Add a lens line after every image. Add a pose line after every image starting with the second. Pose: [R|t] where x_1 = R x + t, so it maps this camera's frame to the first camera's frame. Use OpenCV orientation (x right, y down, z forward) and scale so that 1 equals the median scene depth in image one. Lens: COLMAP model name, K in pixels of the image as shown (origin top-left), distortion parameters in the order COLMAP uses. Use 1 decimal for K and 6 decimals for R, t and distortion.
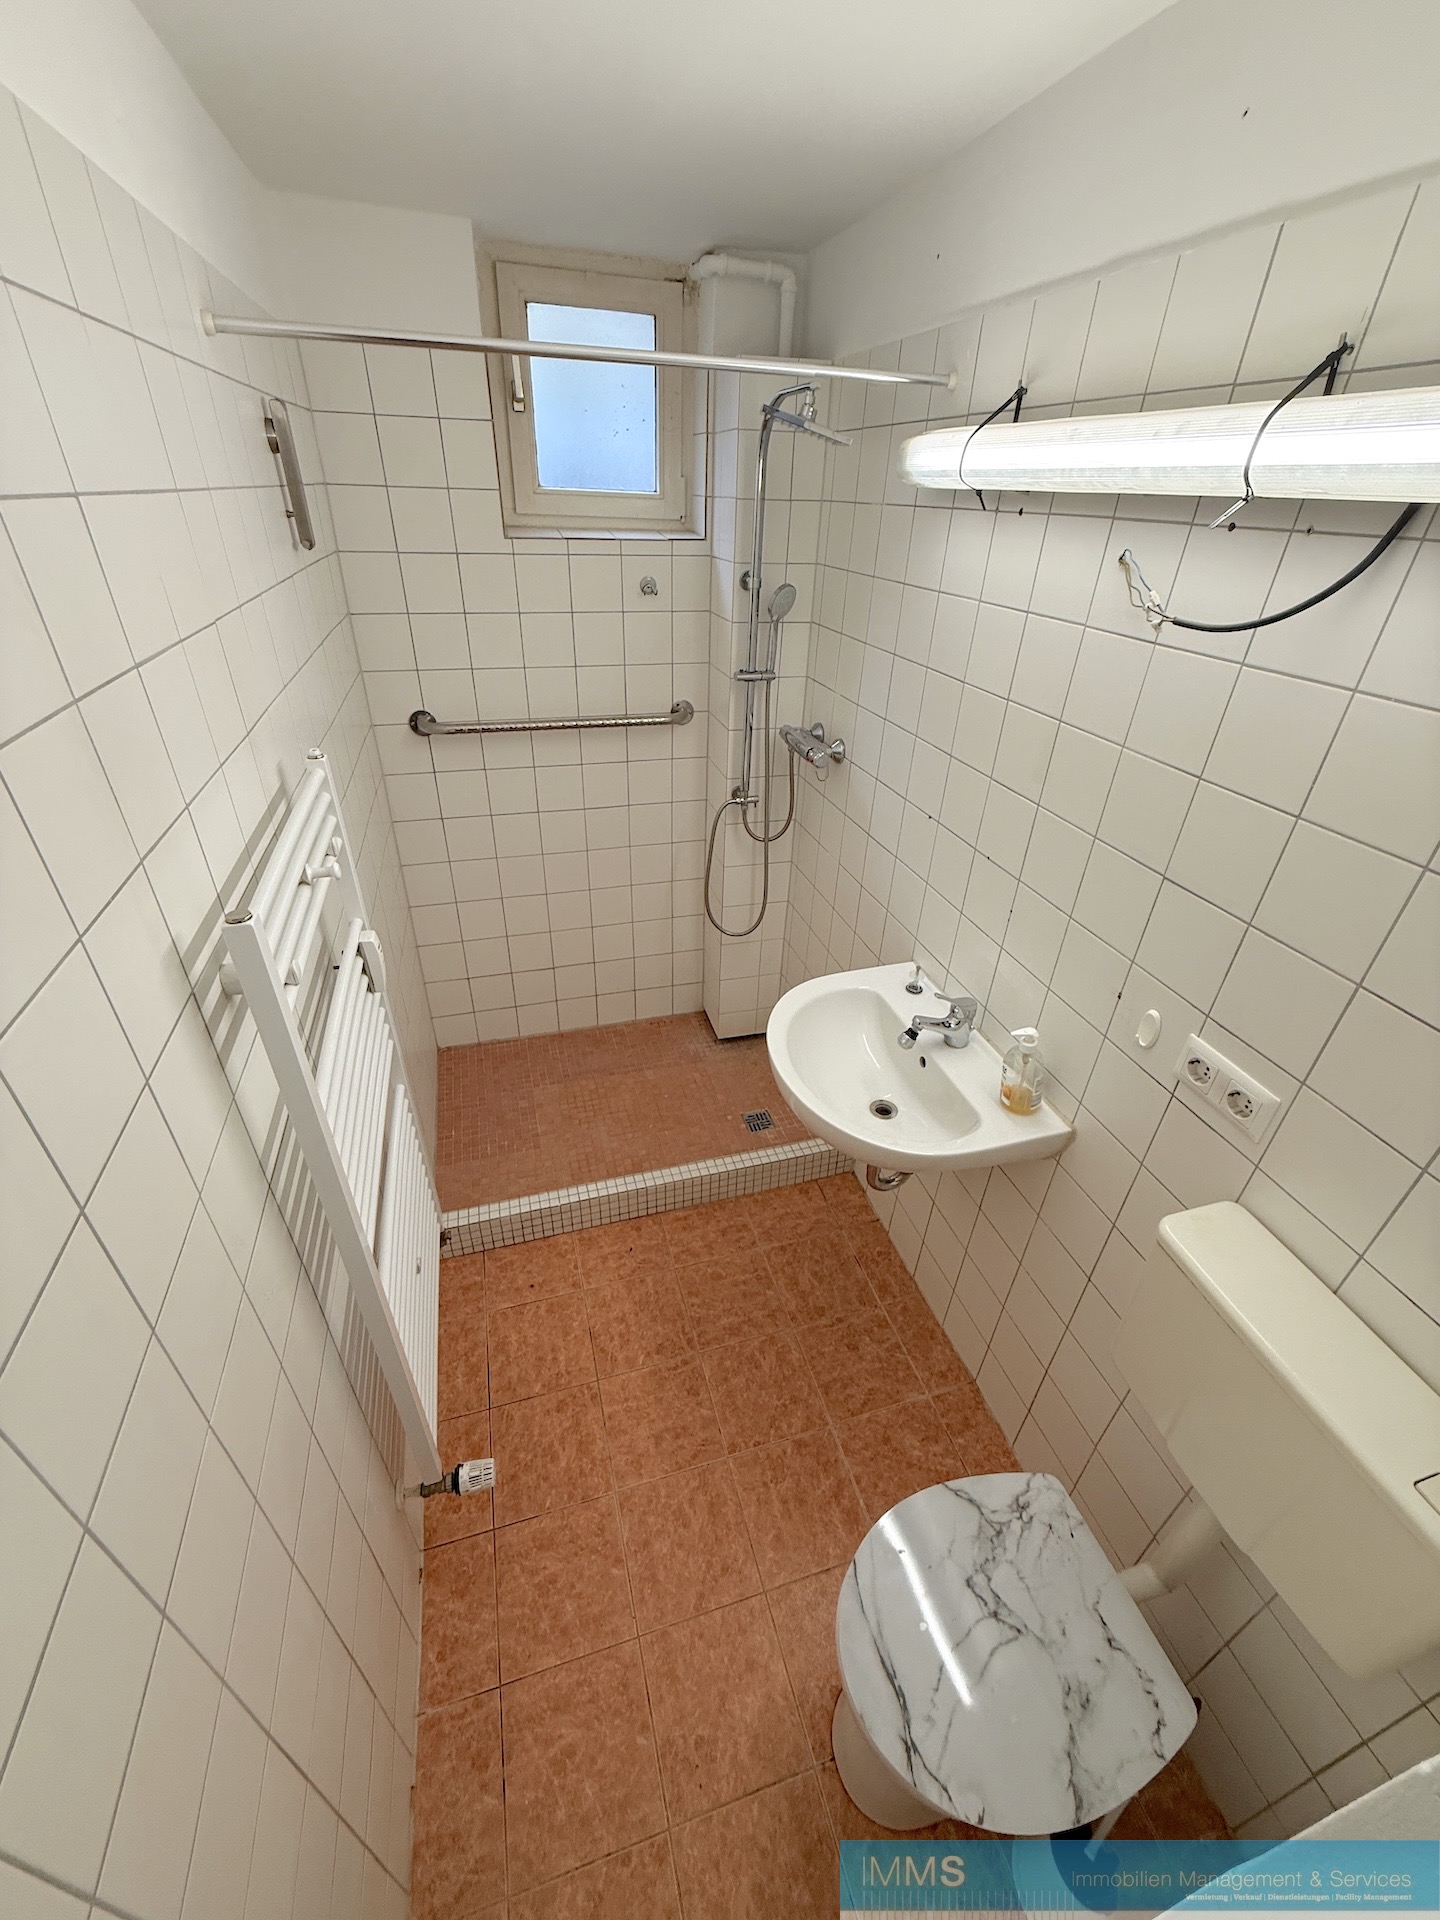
lens RADIAL K [[765.1, 0, 717.9], [0, 765.1, 958.4], [0, 0, 1]] dist [-0.003371, 0.001658]
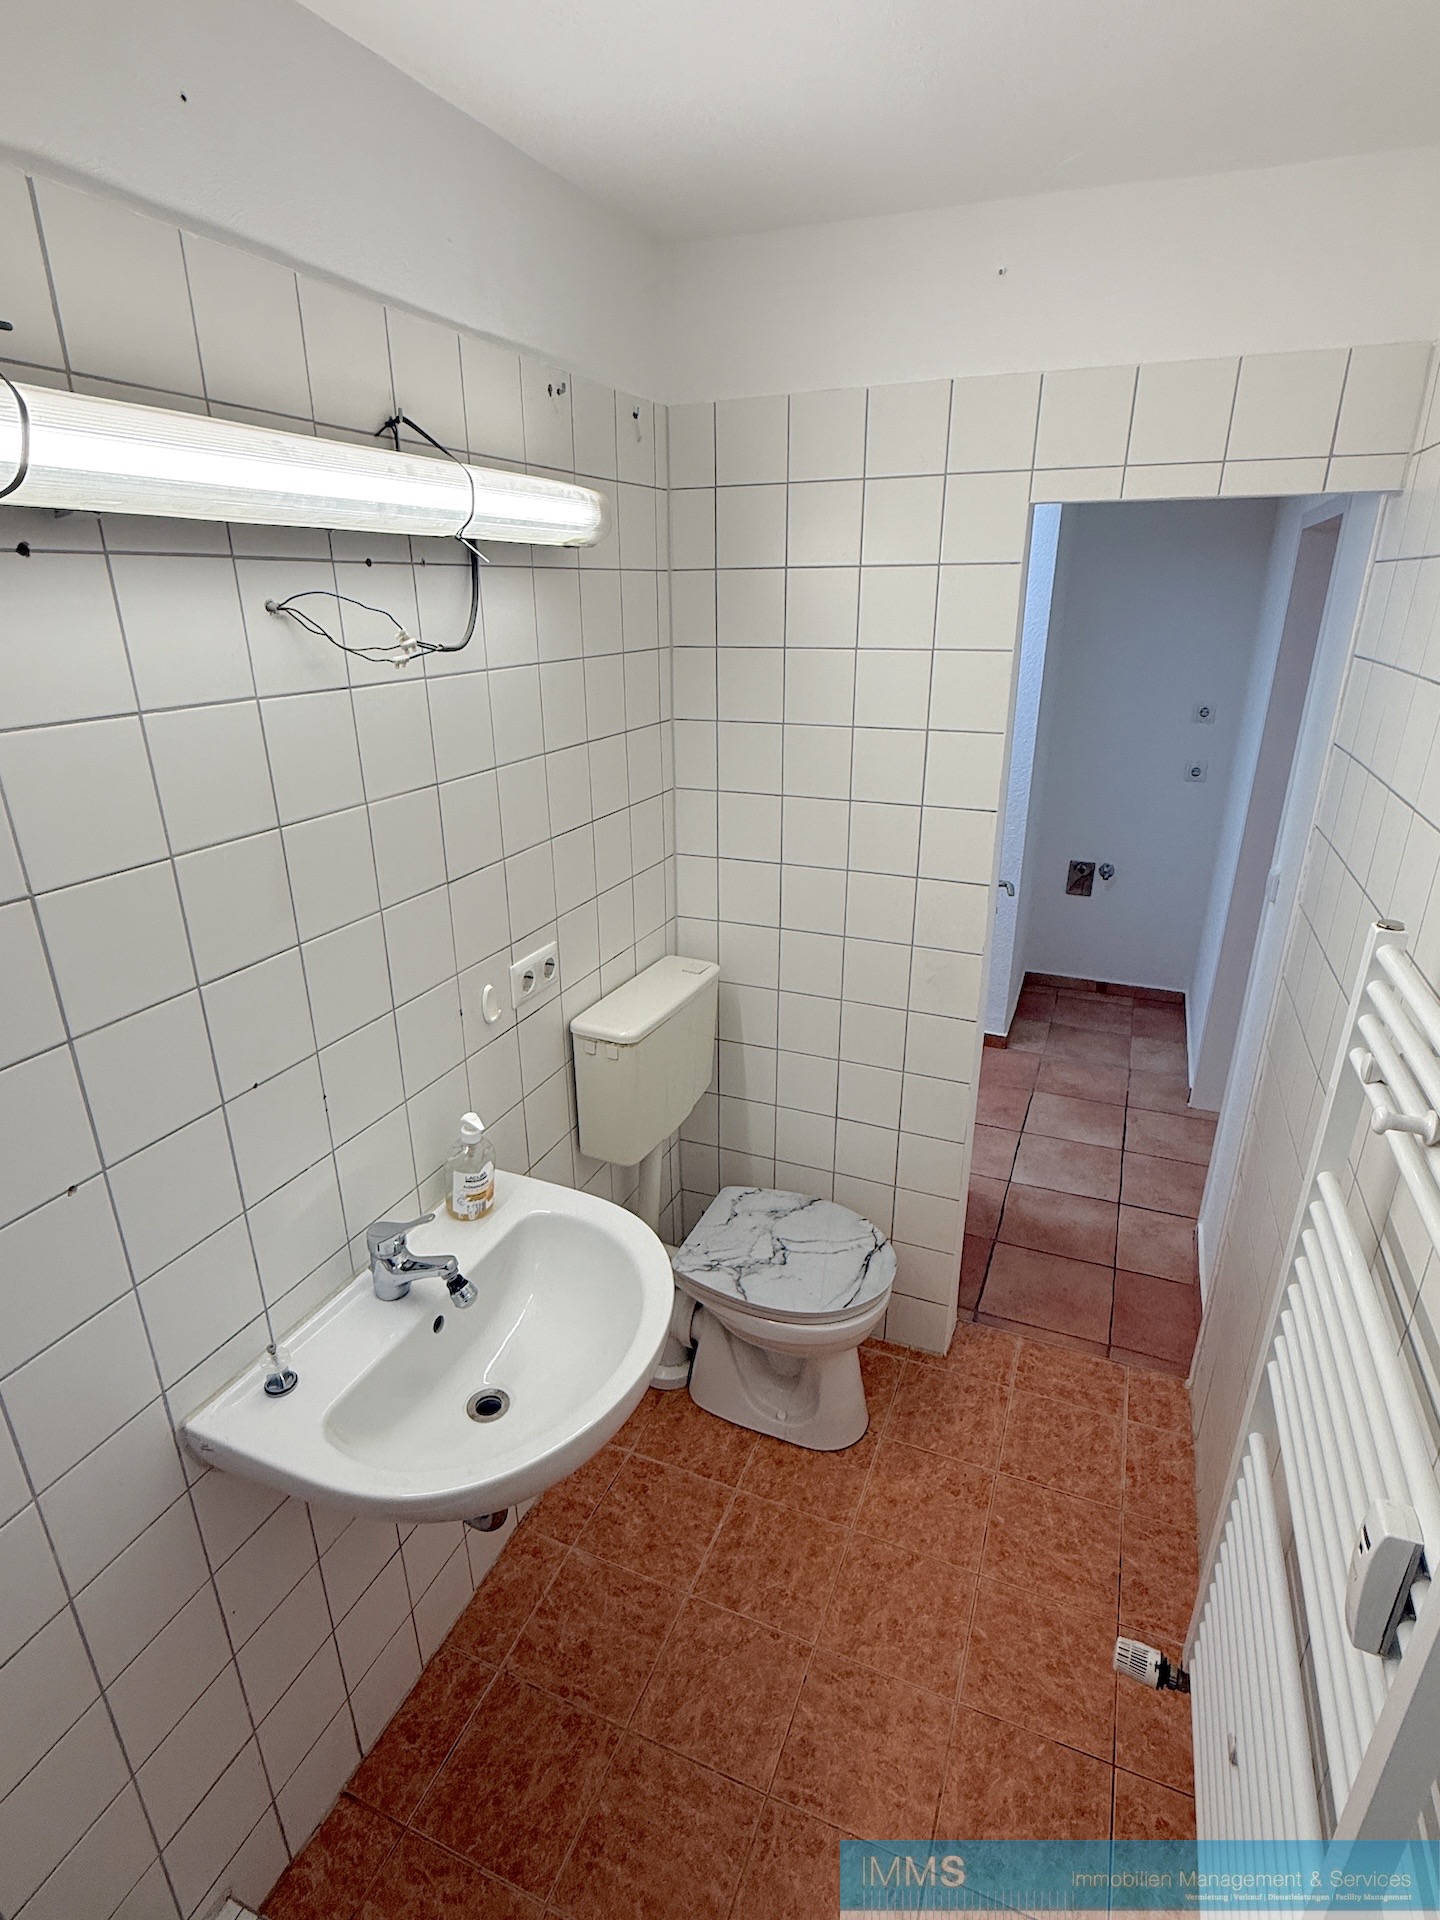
lens RADIAL K [[974.0, 0, 726.7], [0, 974.0, 958.8], [0, 0, 1]] dist [0.005738, -0.000197]
pose [[-0.781095, -0.249718, 0.572304, -0.273255], [0.309670, 0.640971, 0.702325, -0.478574], [-0.542214, 0.725808, -0.423329, 0.808660]]
